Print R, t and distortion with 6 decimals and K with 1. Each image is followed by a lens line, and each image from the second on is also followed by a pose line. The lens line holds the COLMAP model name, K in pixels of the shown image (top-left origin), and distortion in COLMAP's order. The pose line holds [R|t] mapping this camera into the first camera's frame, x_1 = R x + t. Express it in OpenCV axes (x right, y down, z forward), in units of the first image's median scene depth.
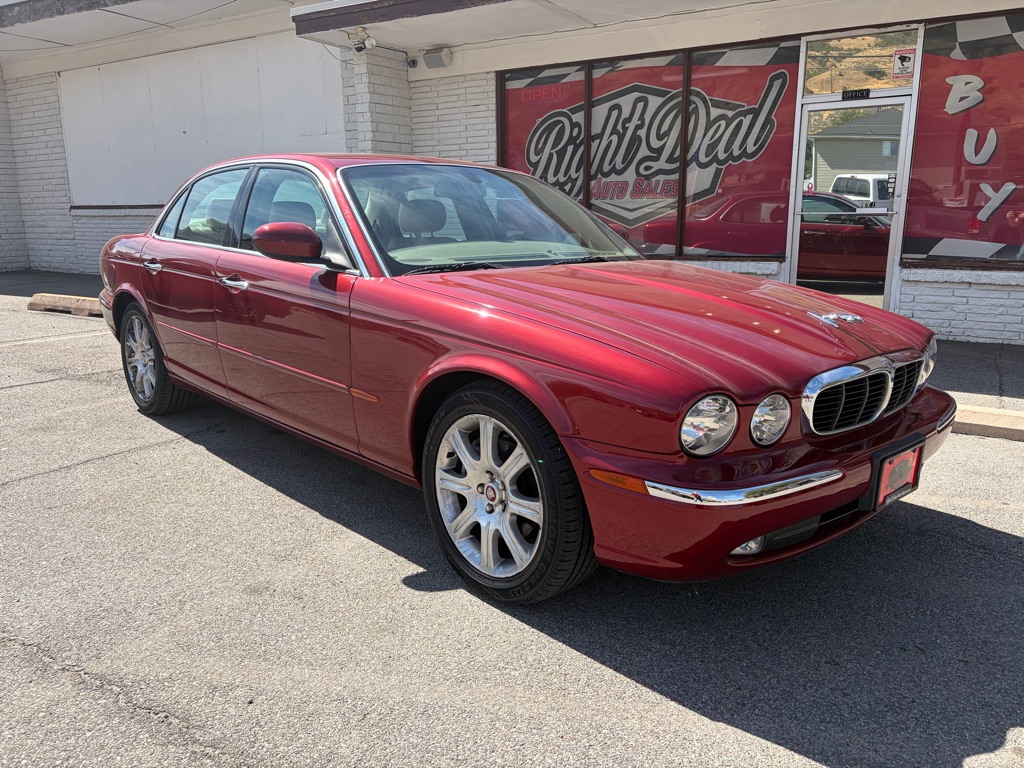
lens RADIAL K [[780.2, 0, 512.6], [0, 780.2, 384.6], [0, 0, 1]] dist [0.040302, -0.039659]
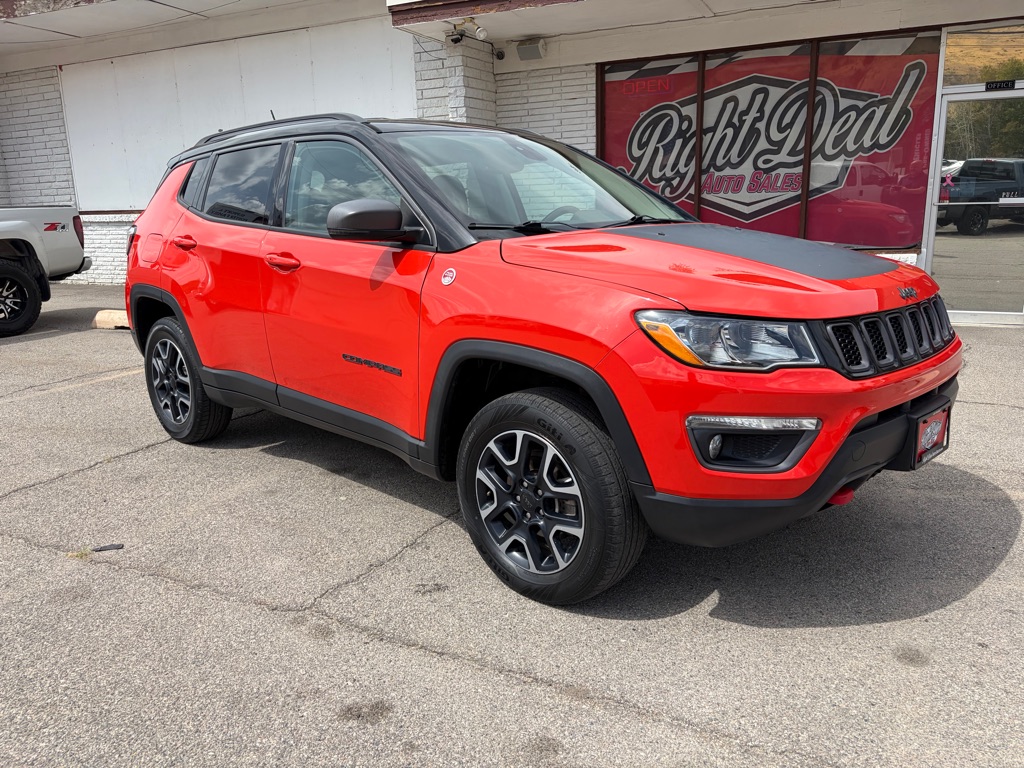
lens RADIAL K [[780.2, 0, 508.2], [0, 780.2, 387.8], [0, 0, 1]] dist [0.040302, -0.039659]
pose [[0.994396, -0.044612, 0.095841, -0.255887], [0.043146, 0.998919, 0.017323, -0.023634], [-0.096510, -0.013091, 0.995246, 0.048381]]
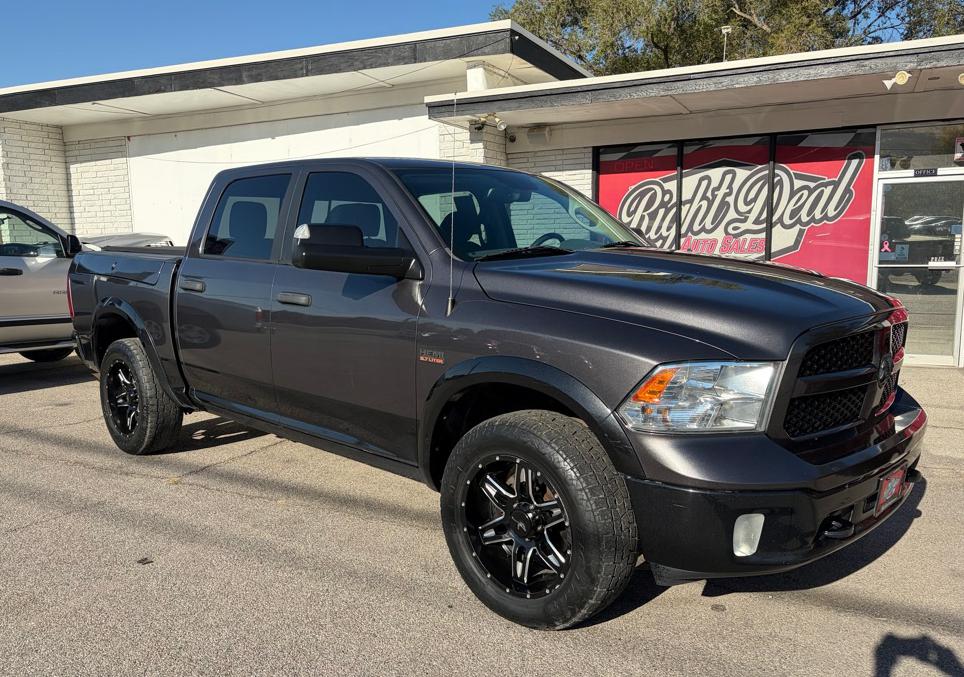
lens RADIAL K [[778.7, 0, 465.5], [0, 778.7, 358.2], [0, 0, 1]] dist [0.025933, -0.009565]
pose [[0.996440, -0.021872, 0.081421, -0.333708], [0.027797, 0.996991, -0.072362, -0.006194], [-0.079593, 0.074367, 0.994049, -0.127514]]
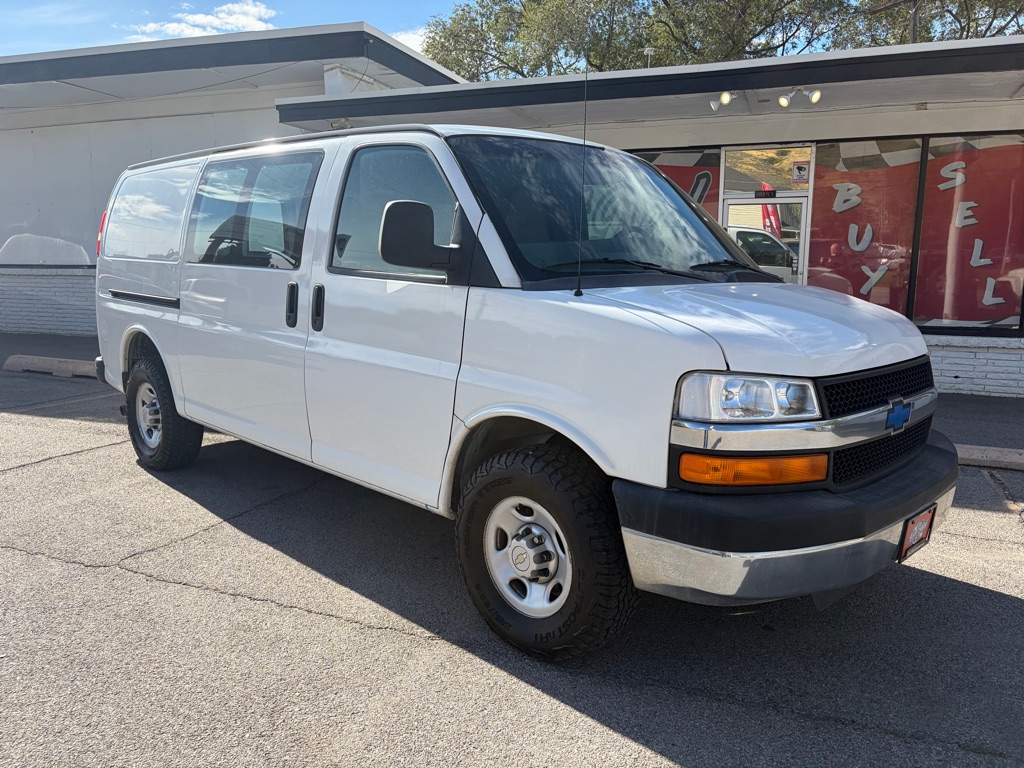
lens RADIAL K [[780.2, 0, 510.5], [0, 780.2, 378.1], [0, 0, 1]] dist [0.040302, -0.039659]
pose [[0.983221, -0.017357, 0.181593, -0.168678], [0.029491, 0.997492, -0.064338, -0.004642], [-0.180021, 0.068614, 0.981267, -0.117574]]
